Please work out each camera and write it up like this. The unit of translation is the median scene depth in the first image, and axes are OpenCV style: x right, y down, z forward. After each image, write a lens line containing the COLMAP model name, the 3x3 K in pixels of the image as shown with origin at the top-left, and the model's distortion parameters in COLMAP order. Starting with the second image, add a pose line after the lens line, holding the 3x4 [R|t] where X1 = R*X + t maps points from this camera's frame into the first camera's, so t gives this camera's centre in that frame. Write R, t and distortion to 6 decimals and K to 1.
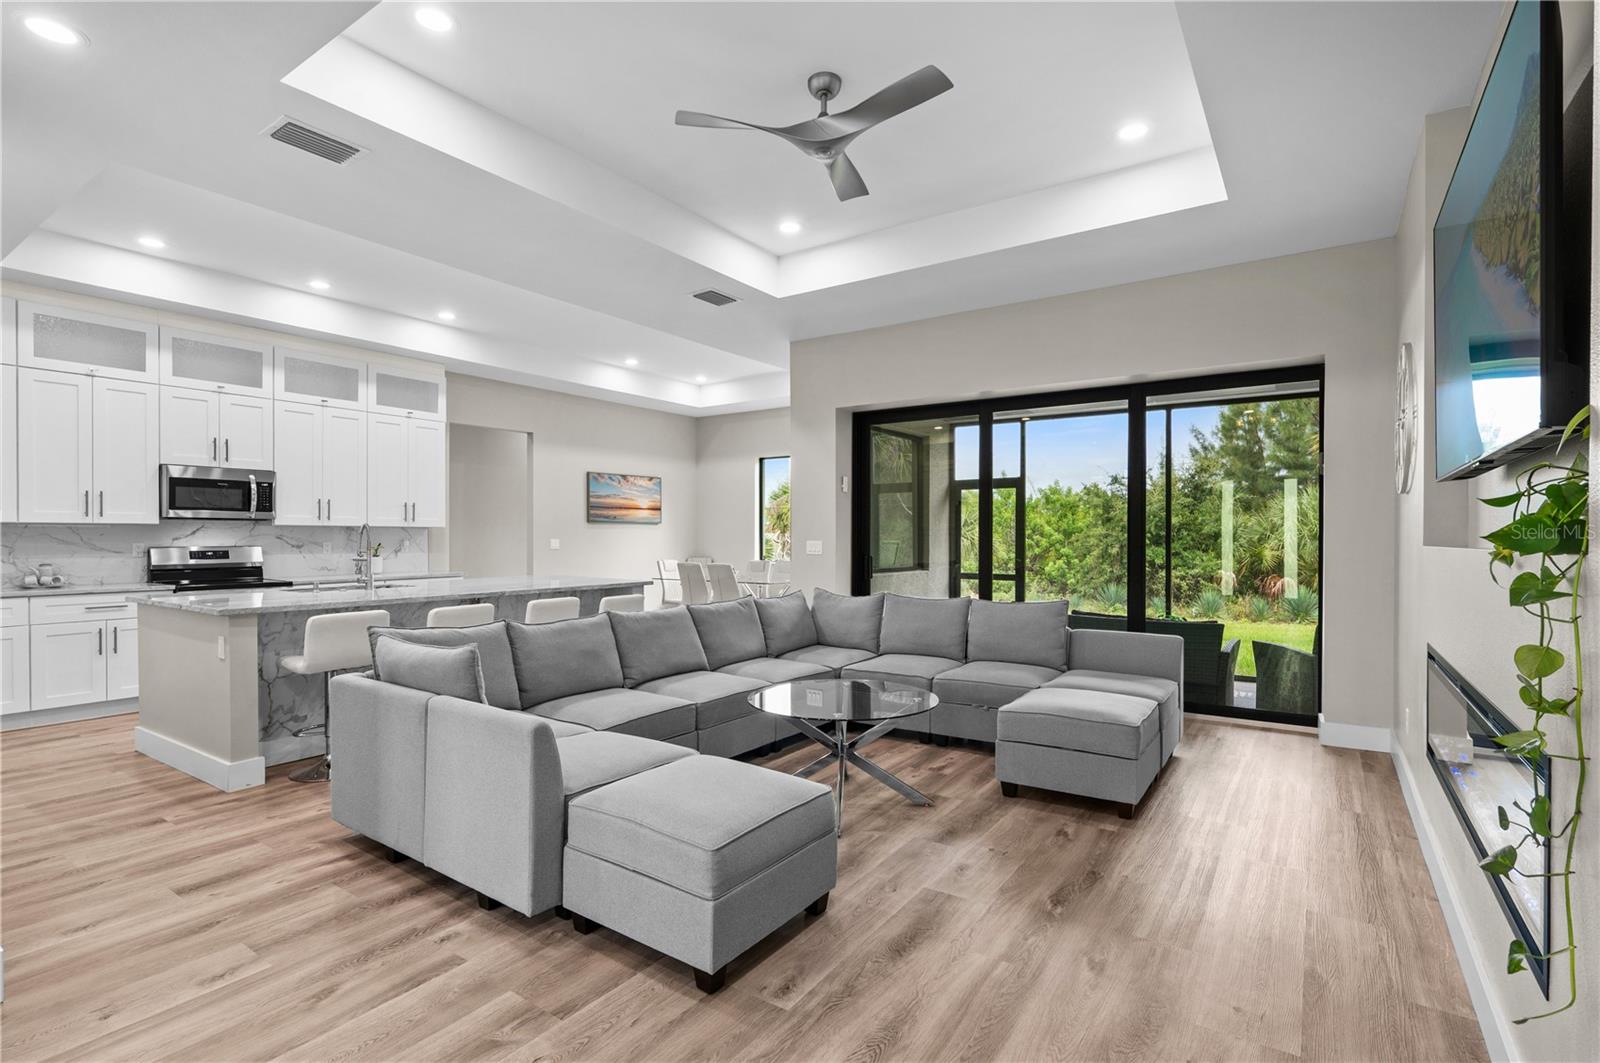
lens RADIAL K [[758.2, 0, 804.3], [0, 758.2, 538.1], [0, 0, 1]] dist [-0.000073, -0.000592]
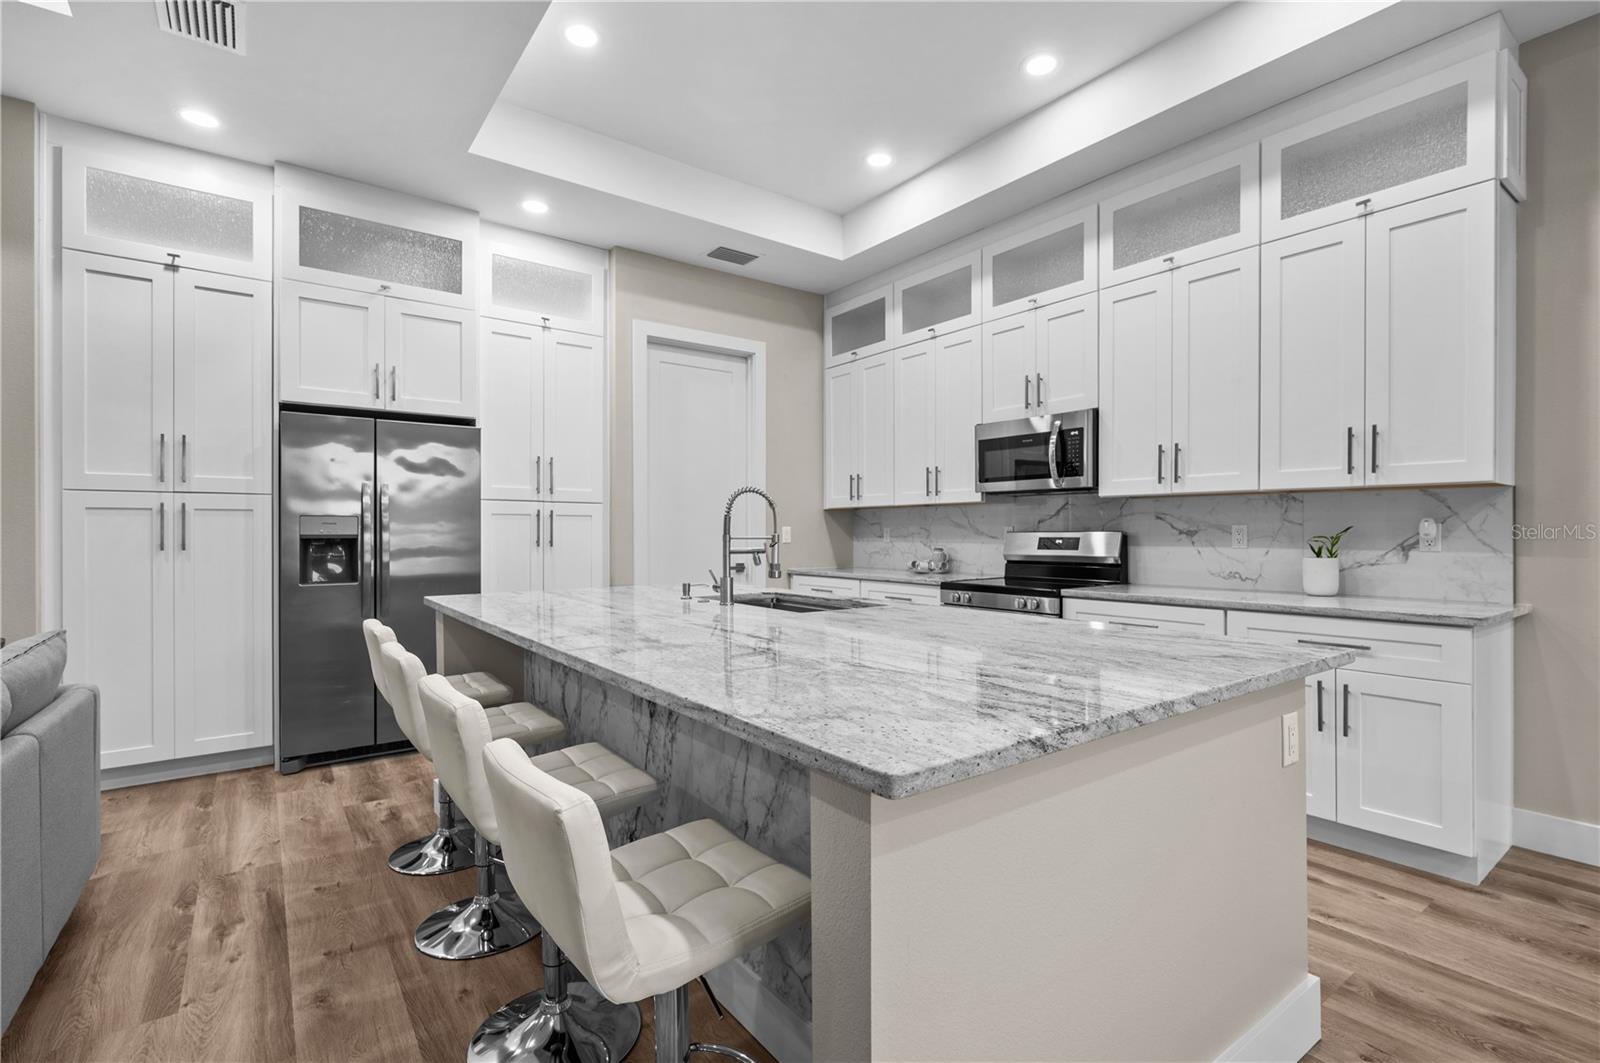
lens RADIAL K [[739.8, 0, 807.4], [0, 739.8, 533.8], [0, 0, 1]] dist [-0.002472, -0.000290]
pose [[-0.324320, 0.004993, -0.945934, -0.066174], [-0.000398, 0.999985, 0.005415, 0.010108], [0.945947, 0.002133, -0.324313, 1.052895]]
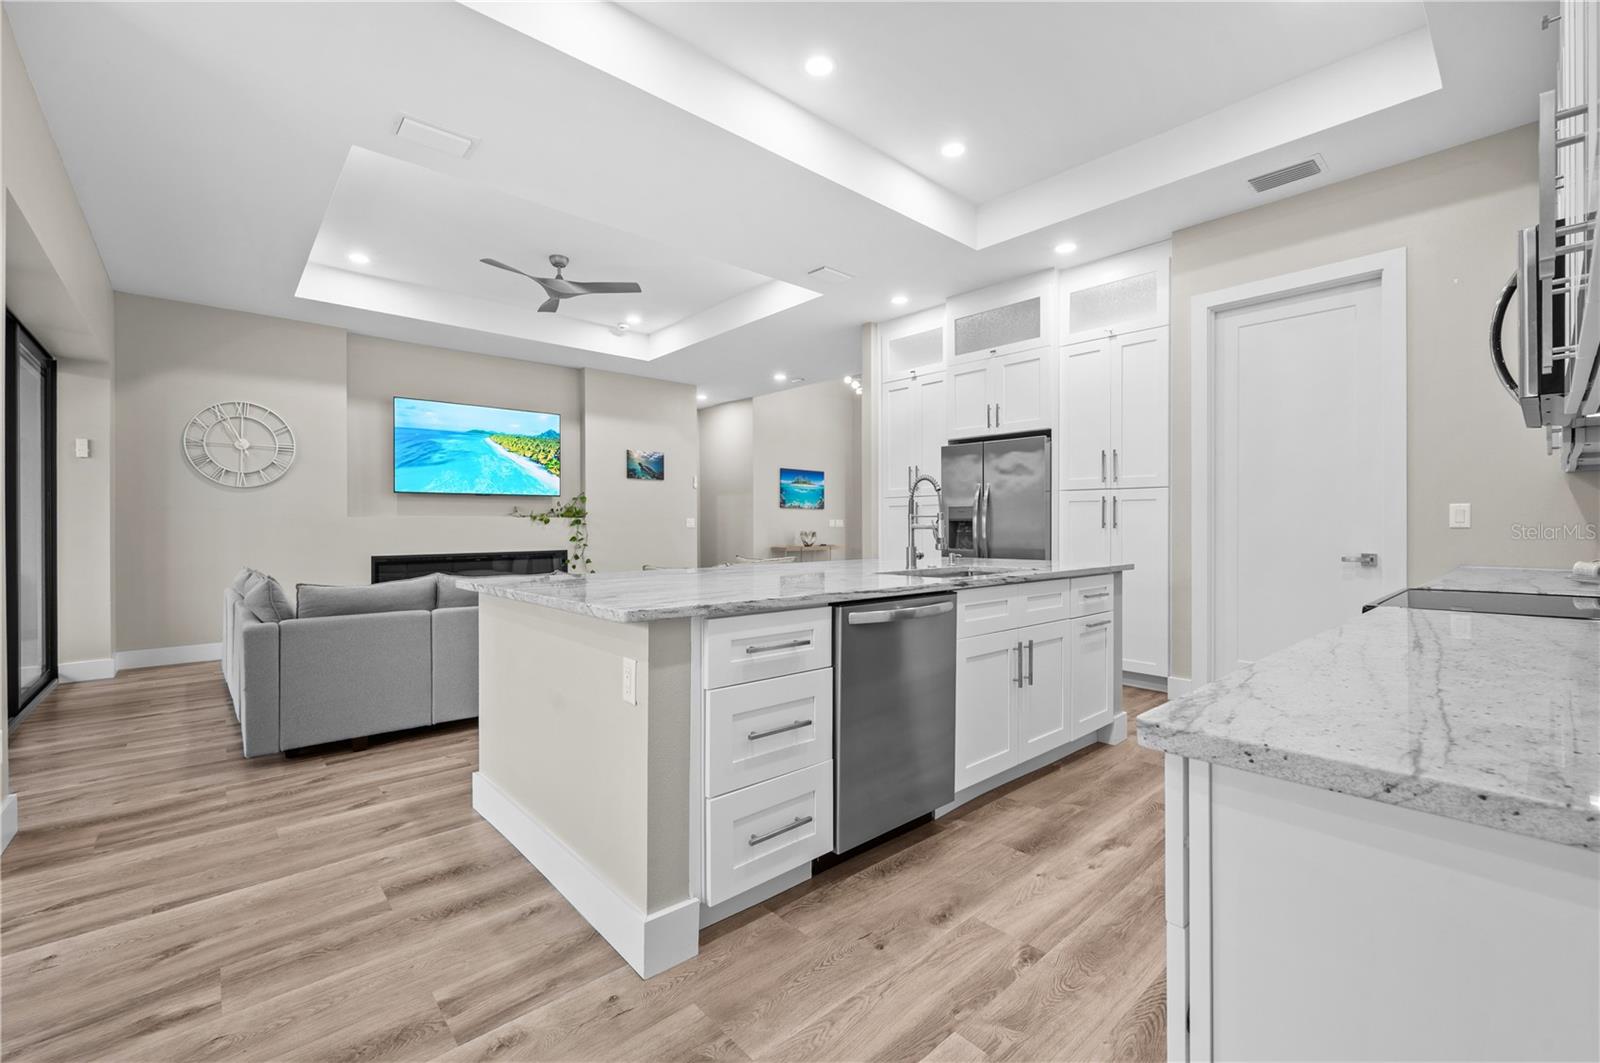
lens RADIAL K [[669.1, 0, 803.8], [0, 669.1, 525.1], [0, 0, 1]] dist [-0.001349, 0.000120]
pose [[-0.971128, 0.004839, 0.238509, -0.534537], [0.005333, 0.999985, 0.001425, 0.021021], [-0.238498, 0.002656, -0.971139, 1.403312]]
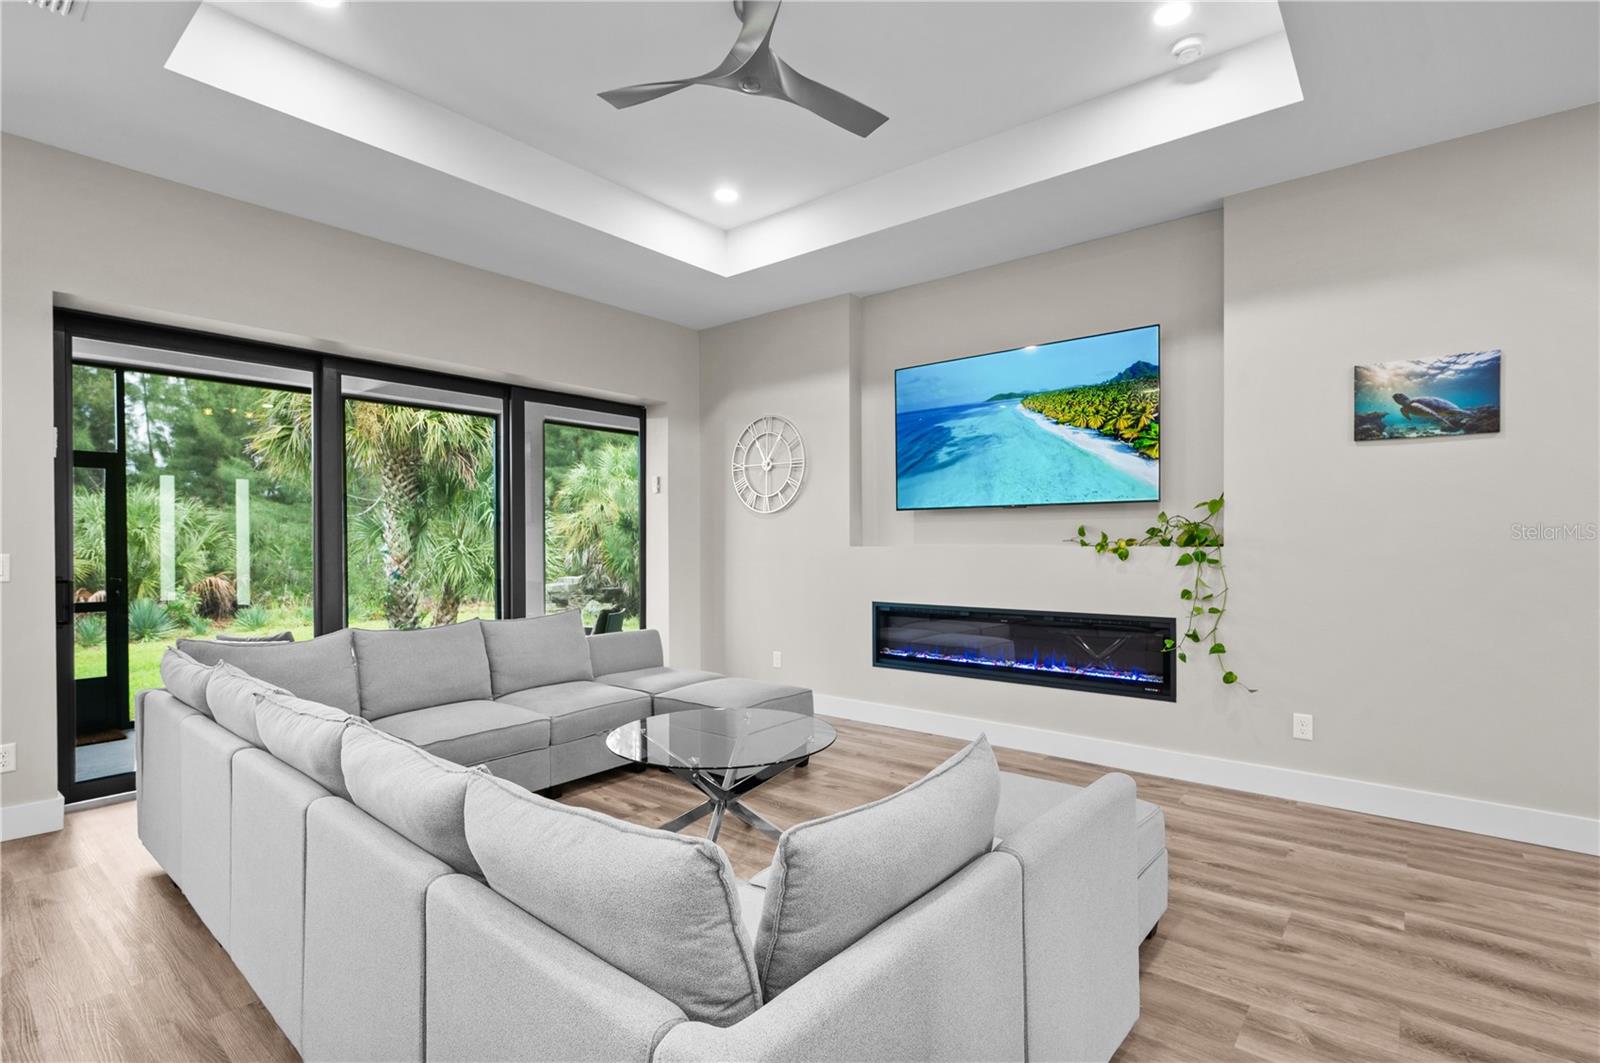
lens RADIAL K [[758.2, 0, 804.3], [0, 758.2, 538.1], [0, 0, 1]] dist [-0.000073, -0.000592]
pose [[0.087729, 0.001766, 0.996143, -0.473154], [0.006414, 0.999977, -0.002338, -0.002769], [-0.996124, 0.006594, 0.087715, 0.507088]]
